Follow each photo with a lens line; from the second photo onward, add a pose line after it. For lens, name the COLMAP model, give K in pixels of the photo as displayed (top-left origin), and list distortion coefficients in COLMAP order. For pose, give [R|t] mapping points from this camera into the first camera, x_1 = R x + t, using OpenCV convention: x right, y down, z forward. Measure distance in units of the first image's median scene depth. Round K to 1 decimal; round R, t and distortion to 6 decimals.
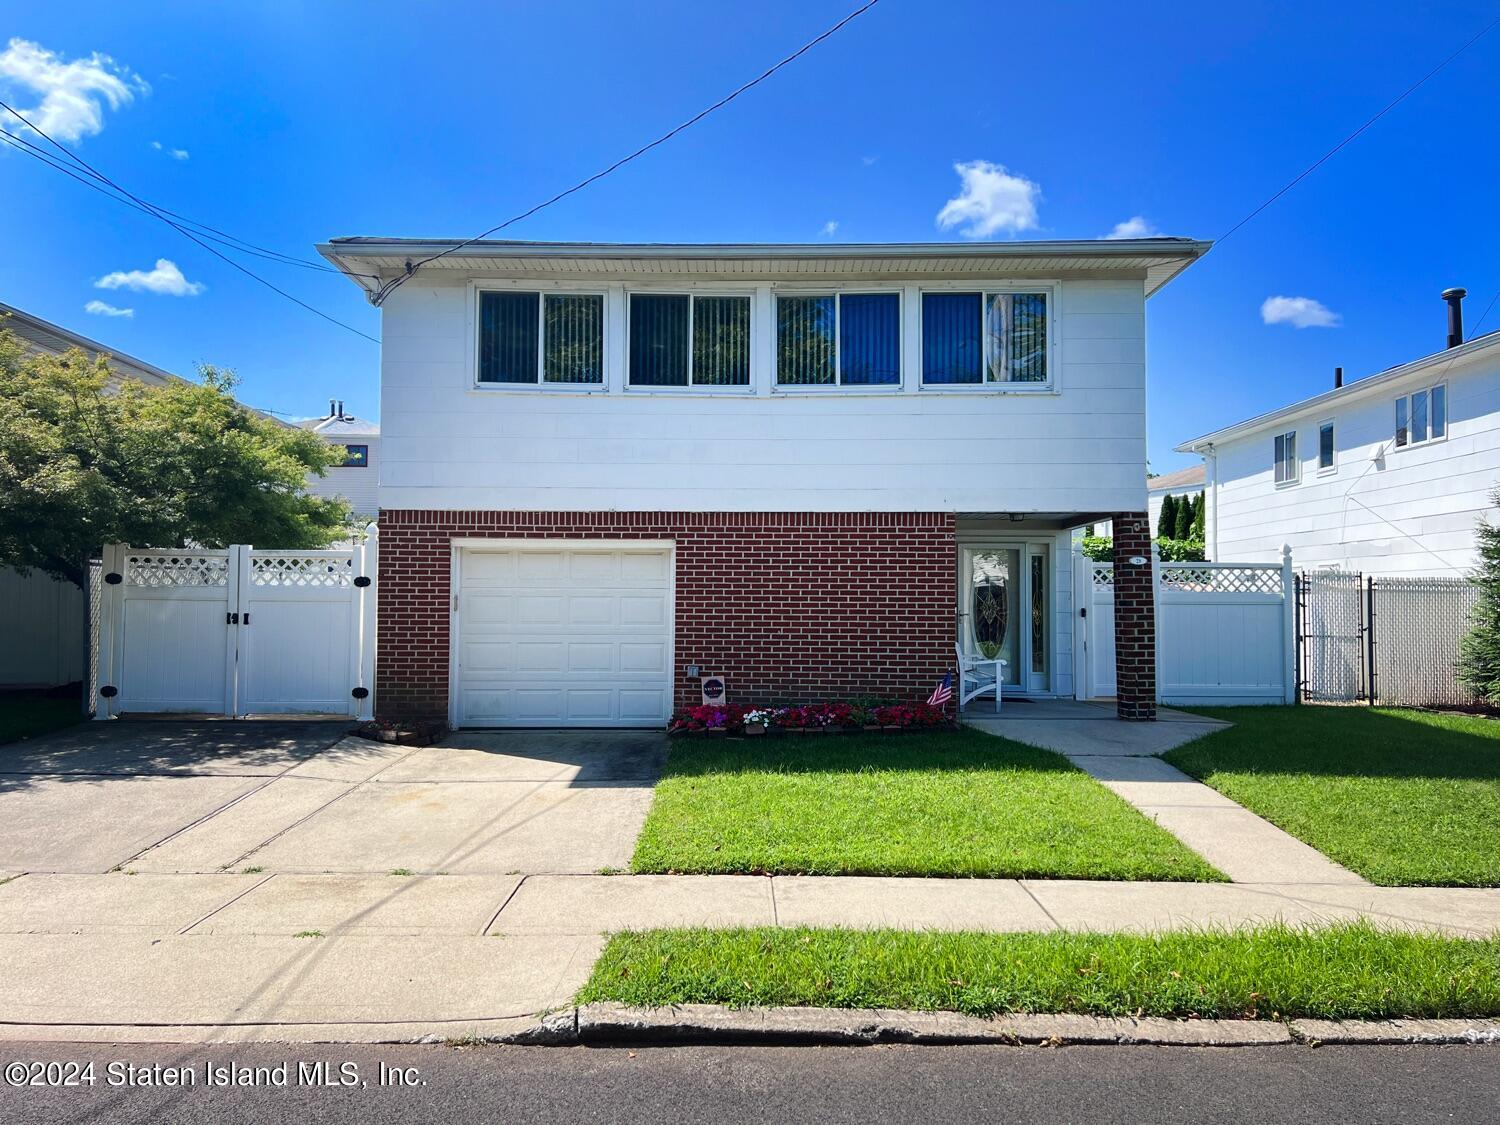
lens RADIAL K [[1133.3, 0, 749.4], [0, 1133.3, 570.5], [0, 0, 1]] dist [0.063818, -0.072232]
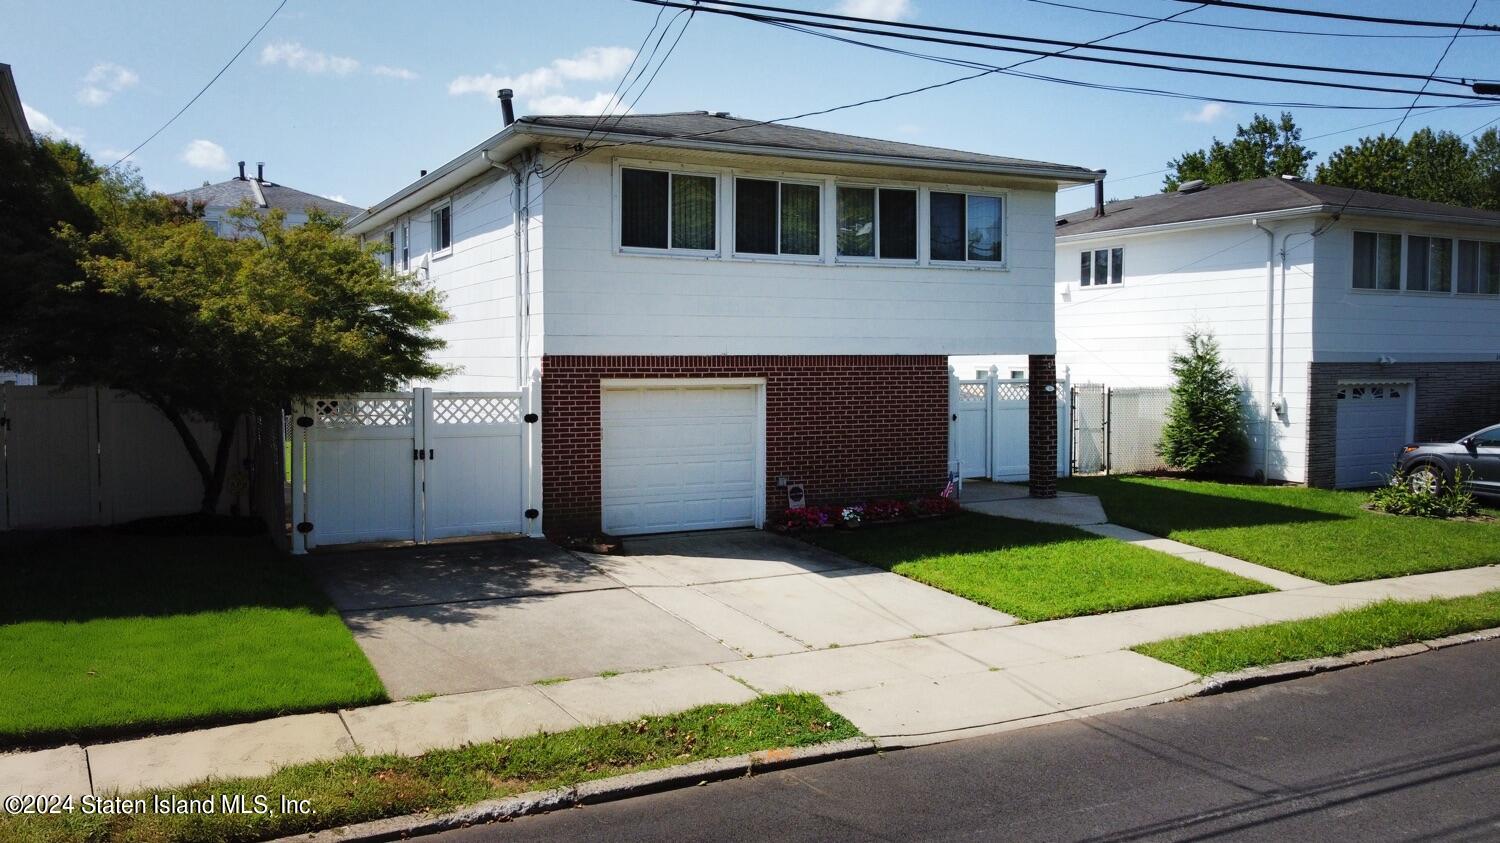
lens RADIAL K [[1208.5, 0, 750.2], [0, 1208.5, 416.6], [0, 0, 1]] dist [-0.010768, -0.001045]
pose [[0.884861, -0.027741, 0.465029, -0.708852], [-0.009620, 0.996924, 0.077777, -0.088493], [-0.465756, -0.073296, 0.881872, -0.176253]]
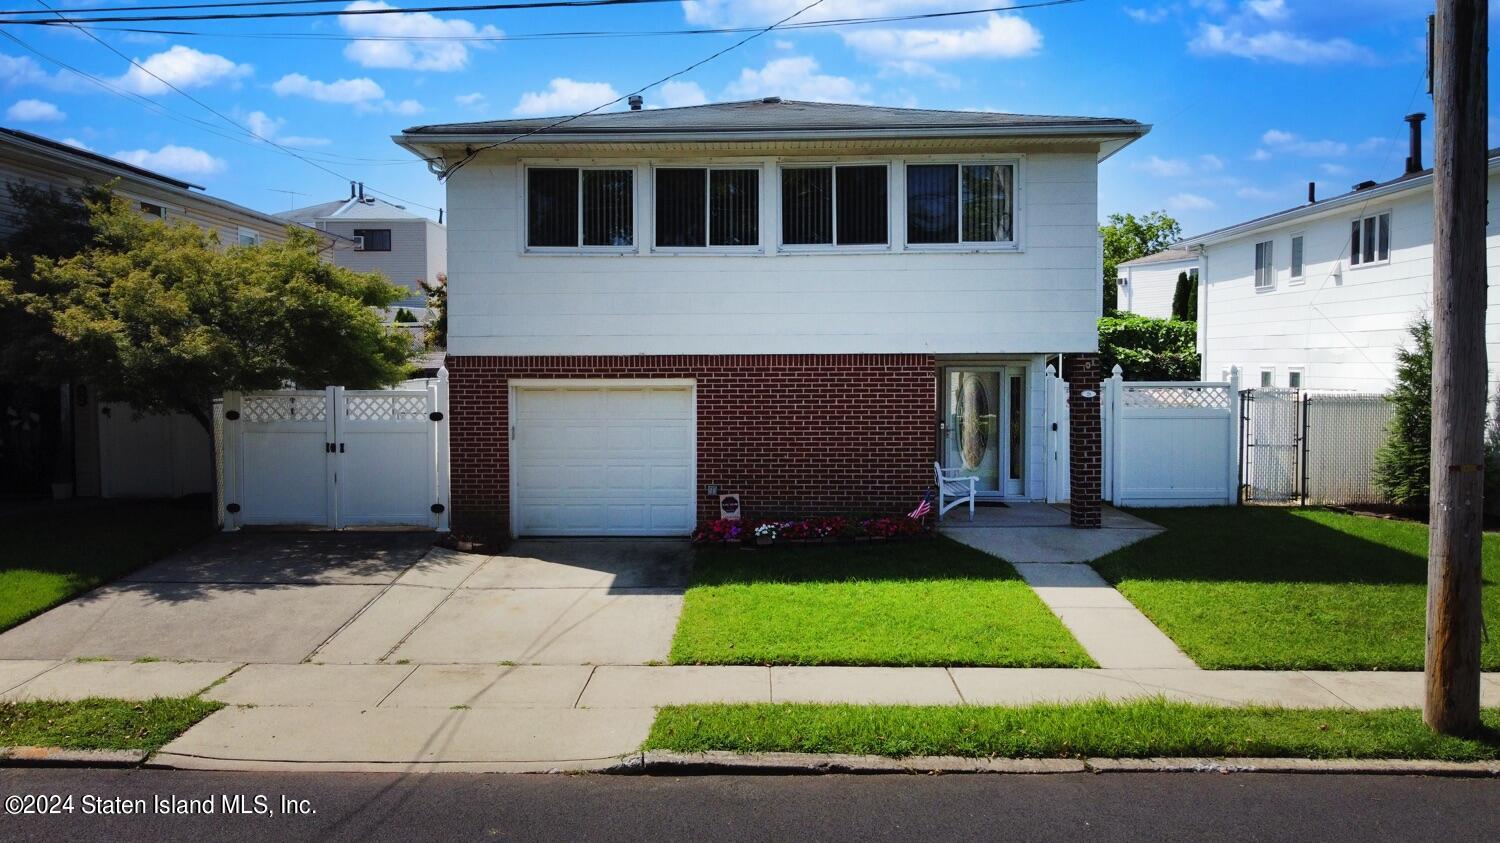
lens RADIAL K [[1208.5, 0, 750.5], [0, 1208.5, 422.0], [0, 0, 1]] dist [-0.010768, -0.001045]
pose [[0.999787, -0.007077, -0.019377, 0.014613], [0.008664, 0.996502, 0.083119, -0.086618], [0.018721, -0.083269, 0.996351, -0.254430]]
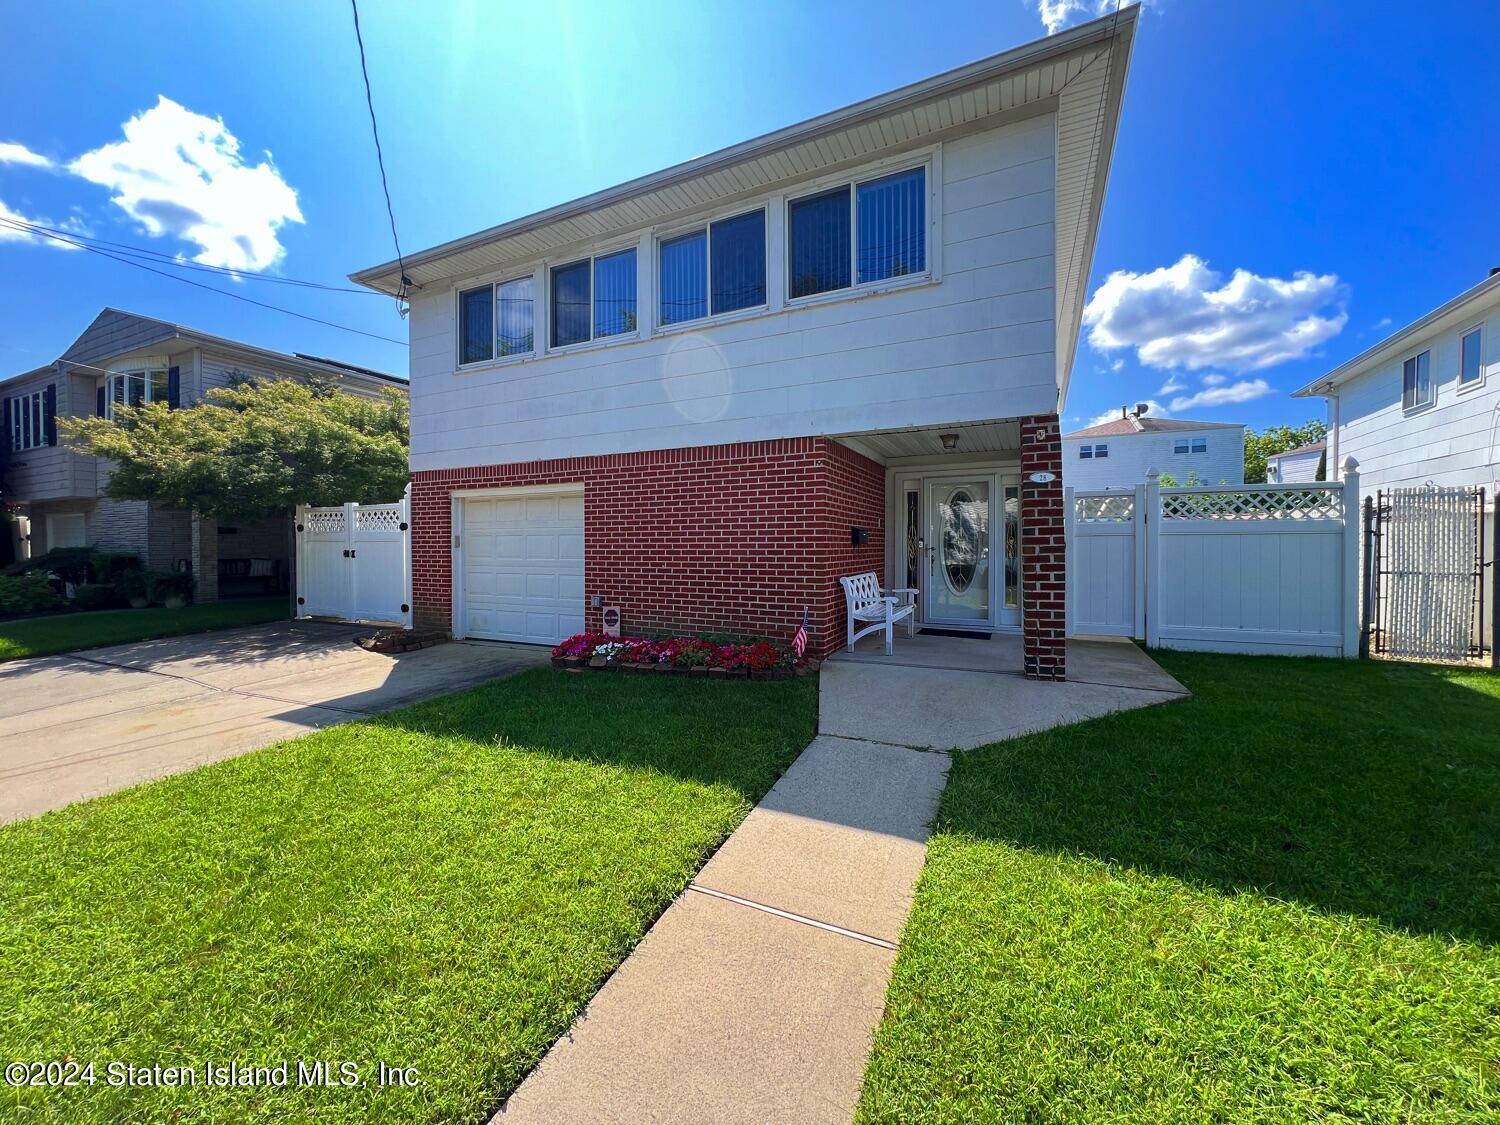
lens RADIAL K [[607.6, 0, 751.1], [0, 607.6, 557.4], [0, 0, 1]] dist [-0.001535, 0.001982]
pose [[0.898486, -0.000396, -0.439002, 0.343834], [0.020755, 0.998920, 0.041578, 0.024876], [0.438512, -0.046468, 0.897523, 0.534128]]
